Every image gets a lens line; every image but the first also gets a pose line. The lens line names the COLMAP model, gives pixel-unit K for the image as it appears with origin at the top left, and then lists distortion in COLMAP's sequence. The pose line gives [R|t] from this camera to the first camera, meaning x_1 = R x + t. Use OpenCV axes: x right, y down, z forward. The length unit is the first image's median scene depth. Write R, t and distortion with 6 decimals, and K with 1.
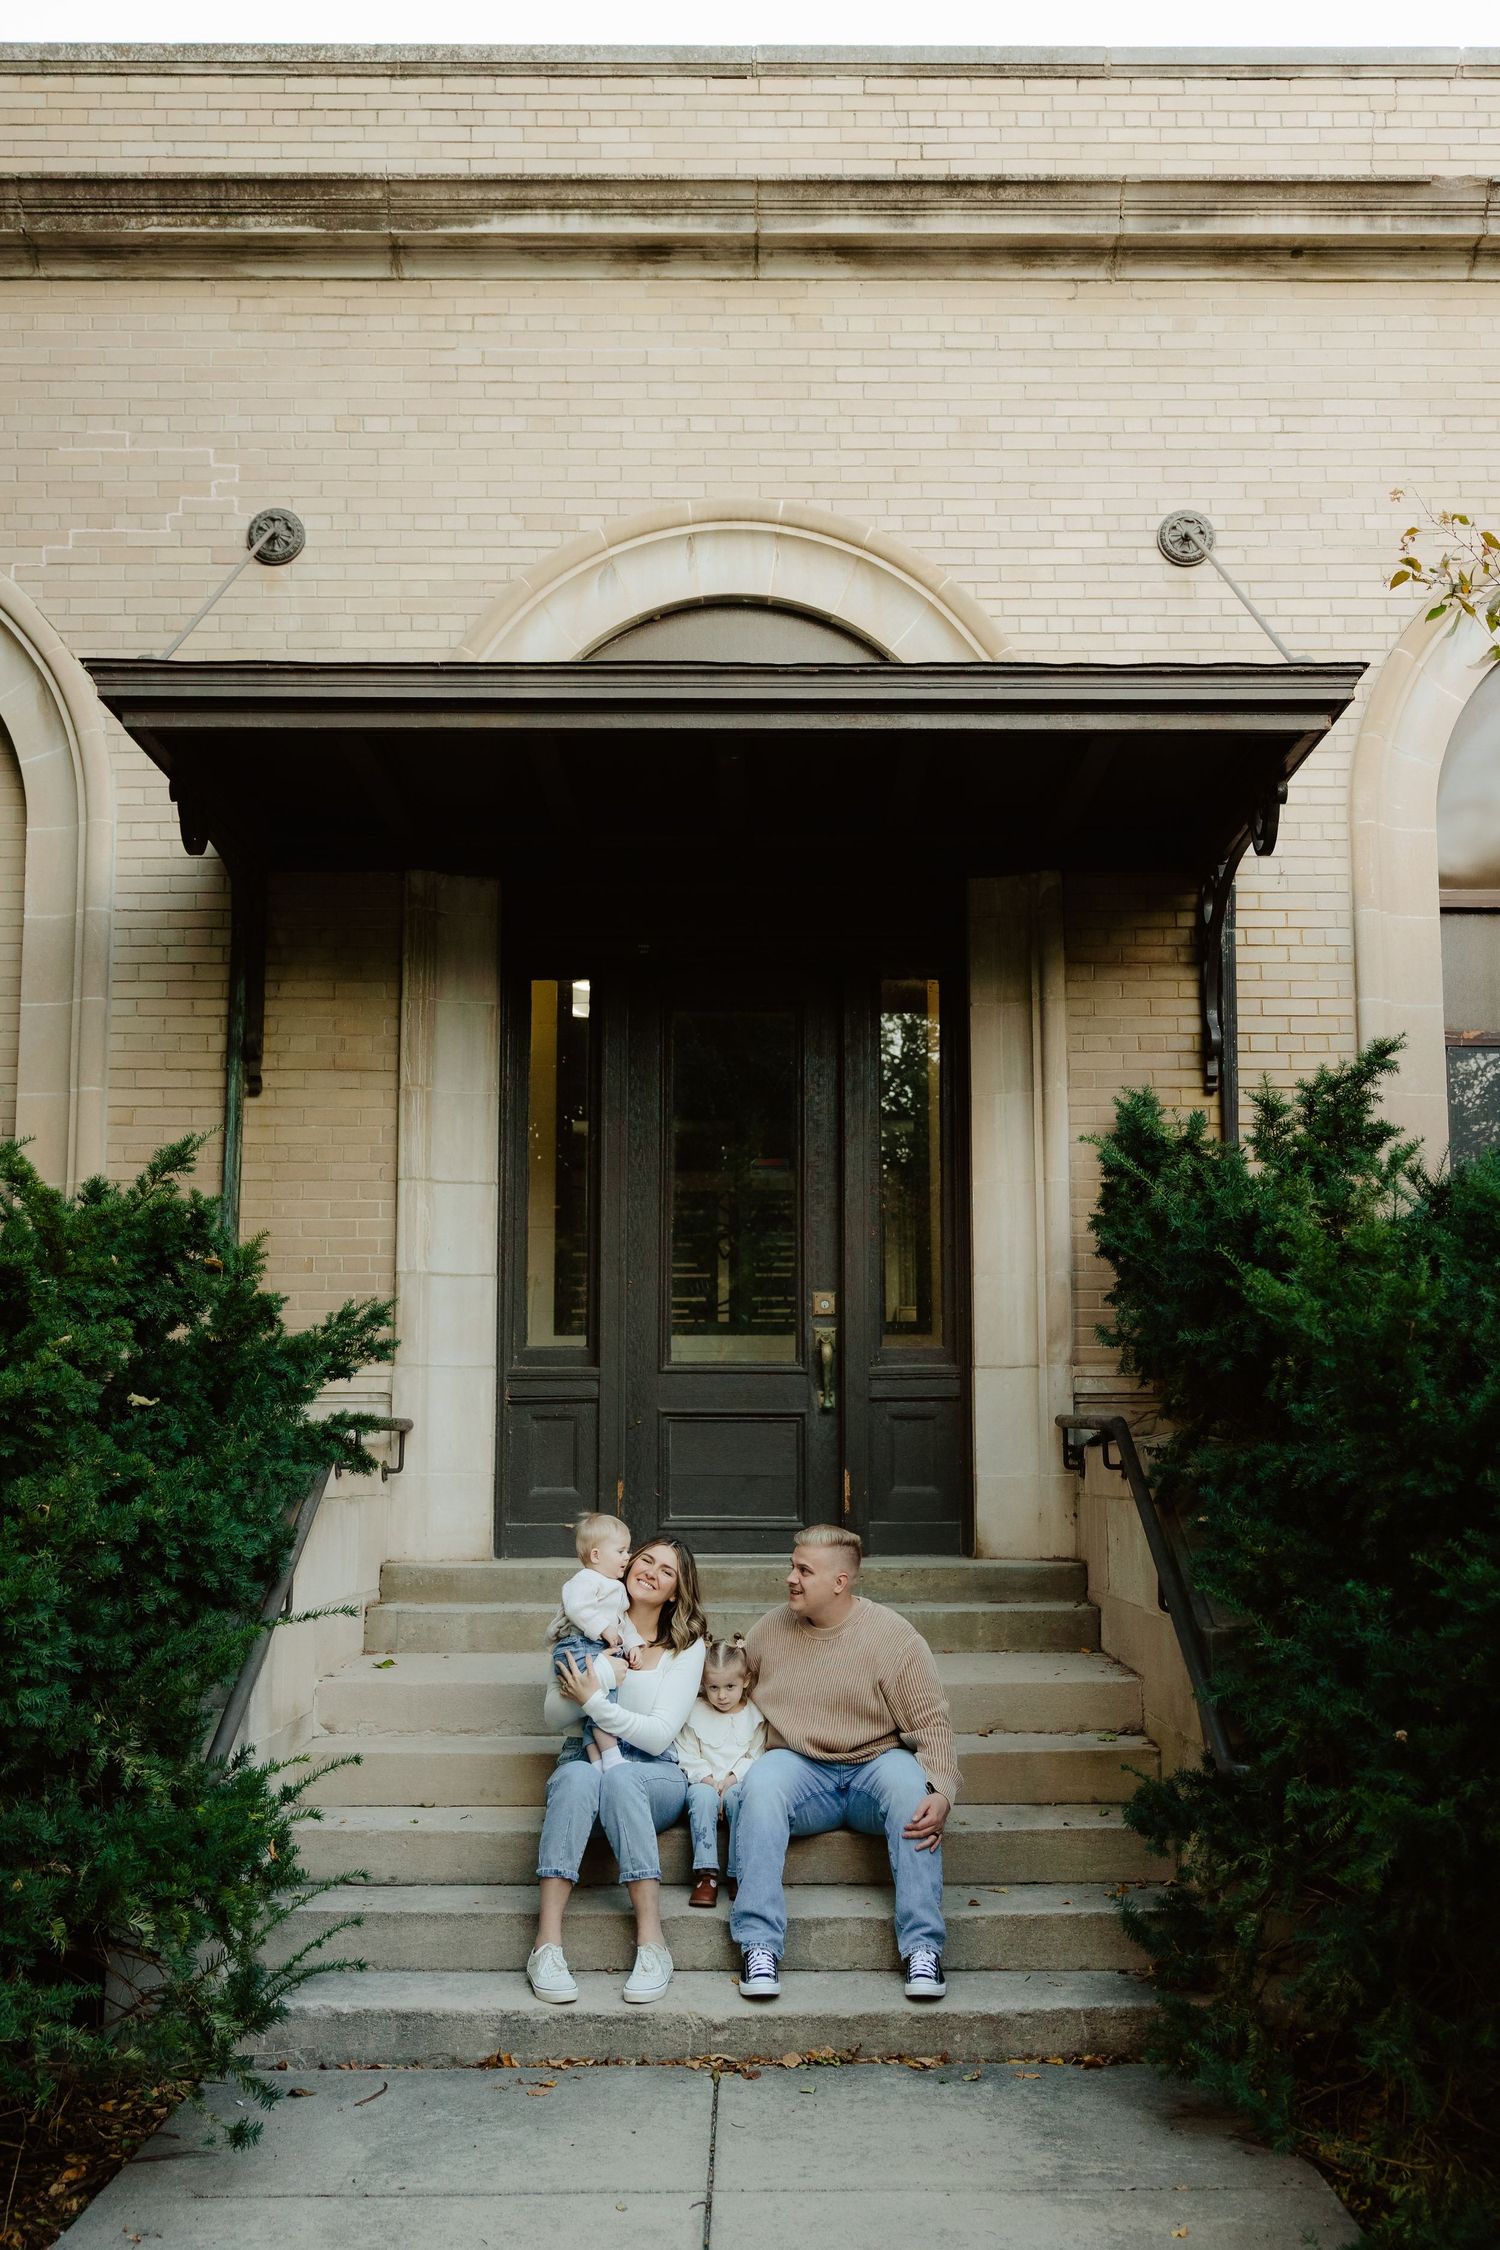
lens RADIAL K [[2209.6, 0, 773.7], [0, 2209.6, 1196.7], [0, 0, 1]] dist [-0.002529, 0.026783]
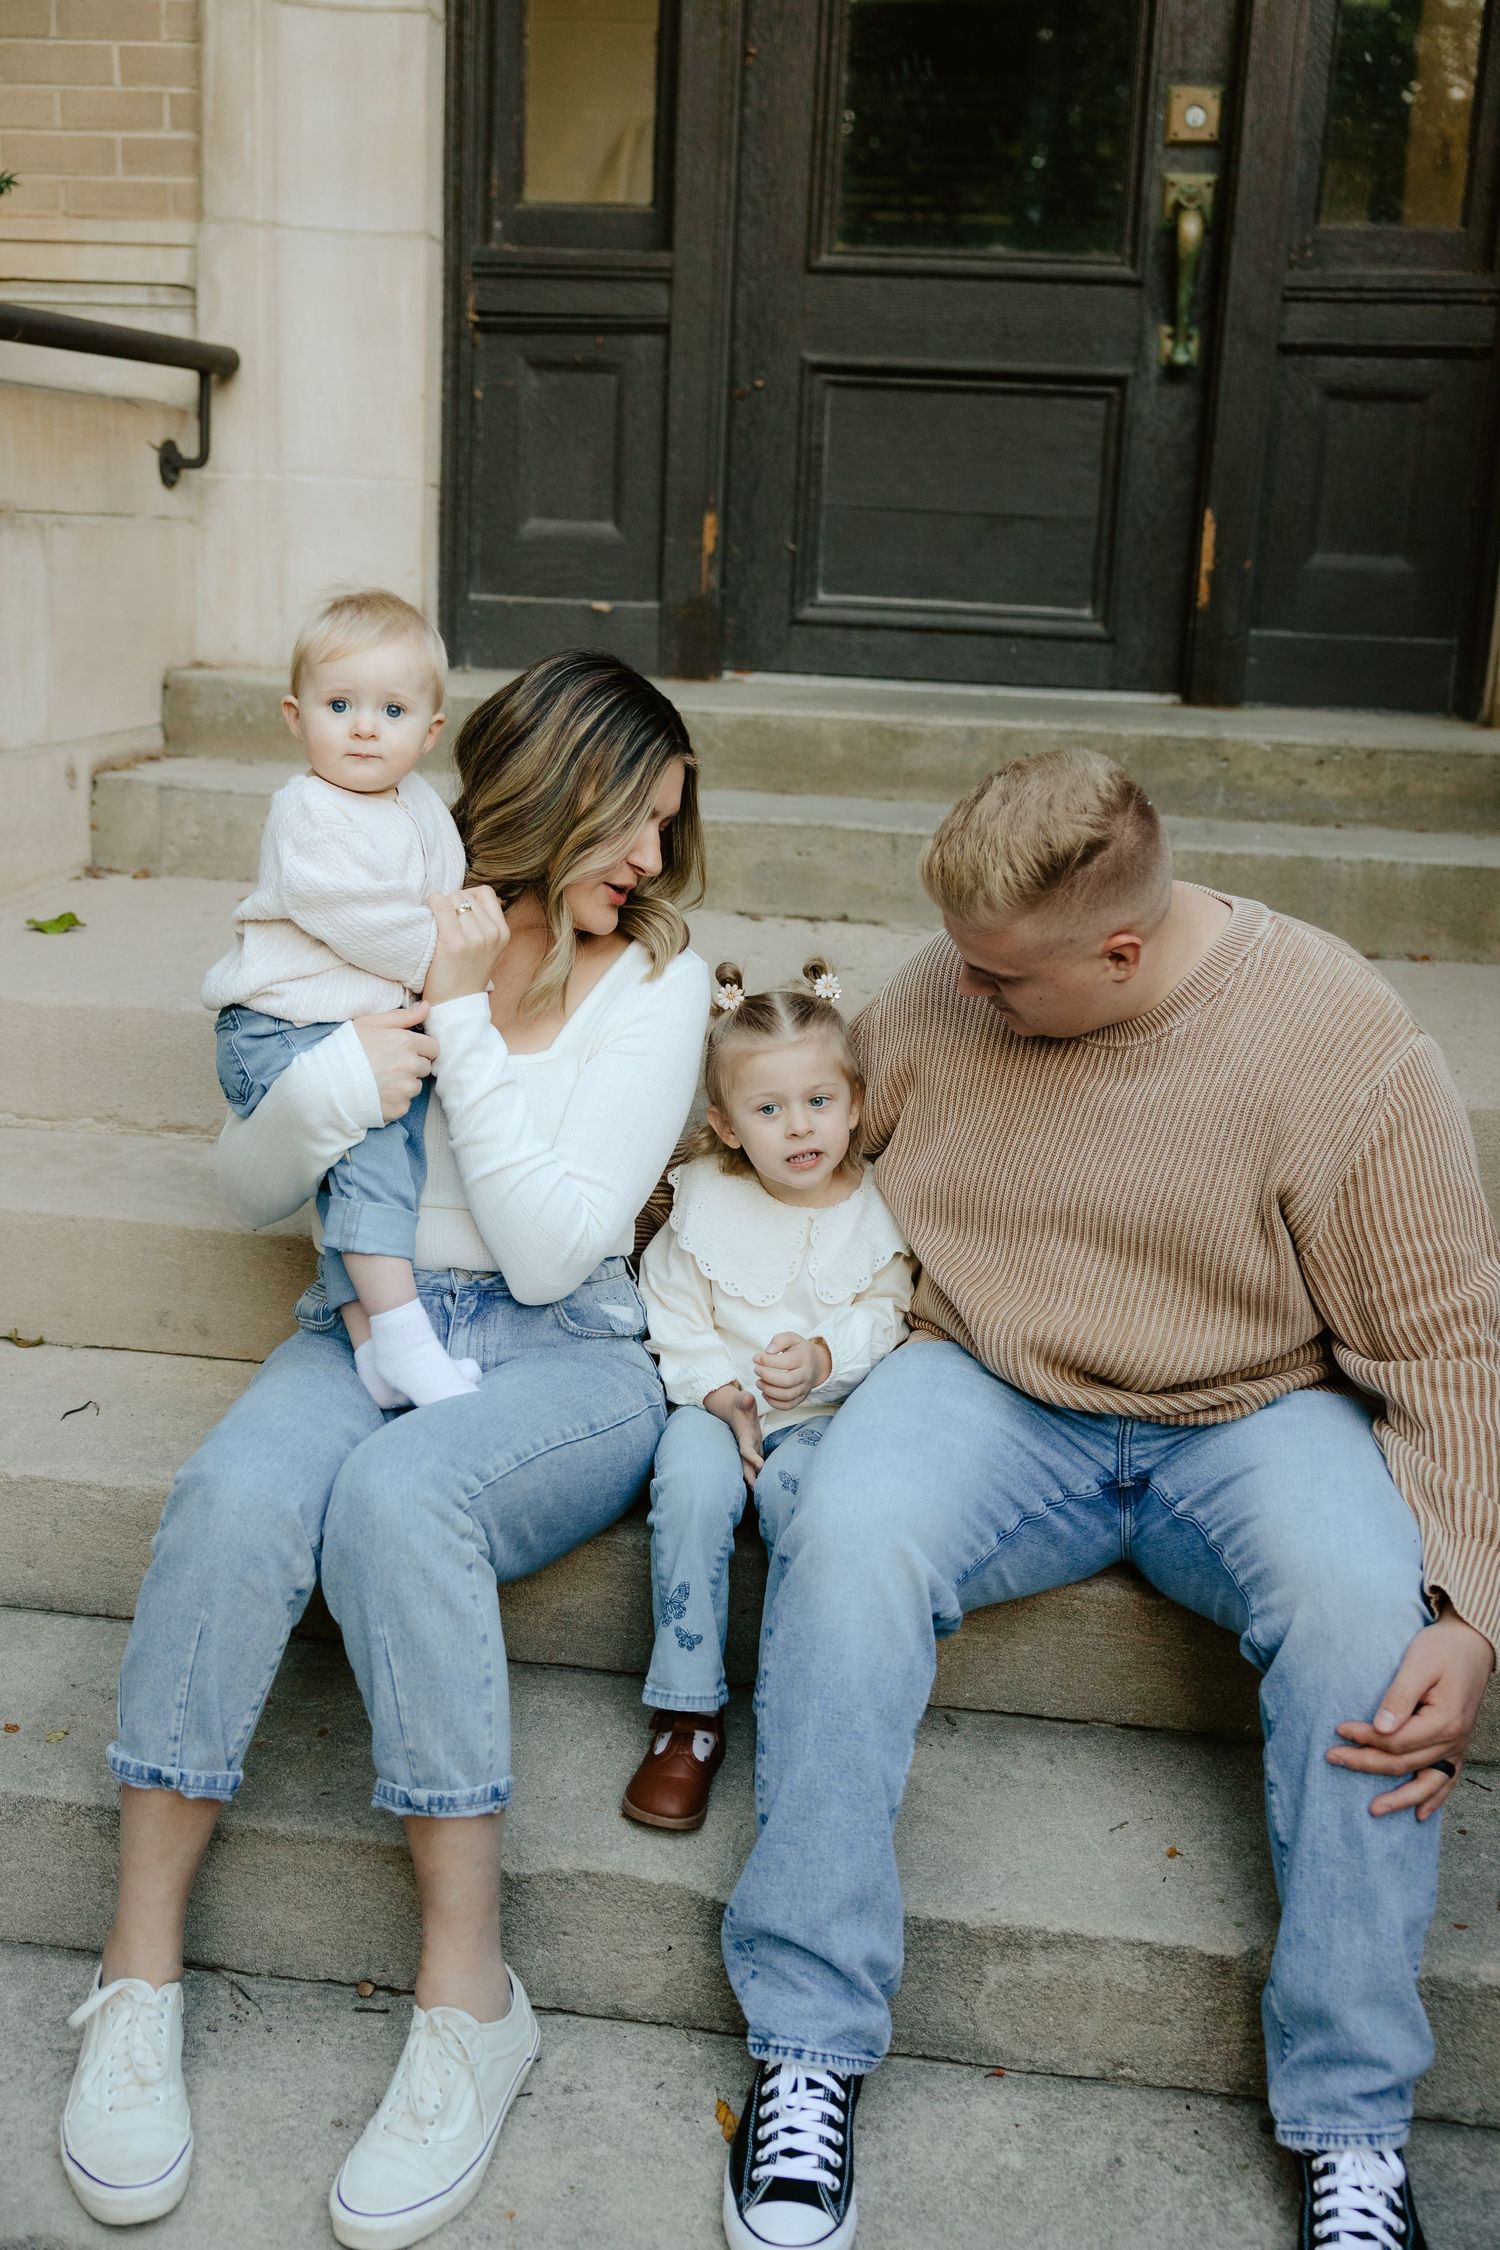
lens RADIAL K [[2345.2, 0, 754.8], [0, 2345.2, 1133.0], [0, 0, 1]] dist [-0.000850, -0.011203]
pose [[0.988673, 0.078400, -0.127985, 0.012748], [-0.026532, 0.930591, 0.365097, 0.072010], [0.147725, -0.357566, 0.922130, 0.517456]]
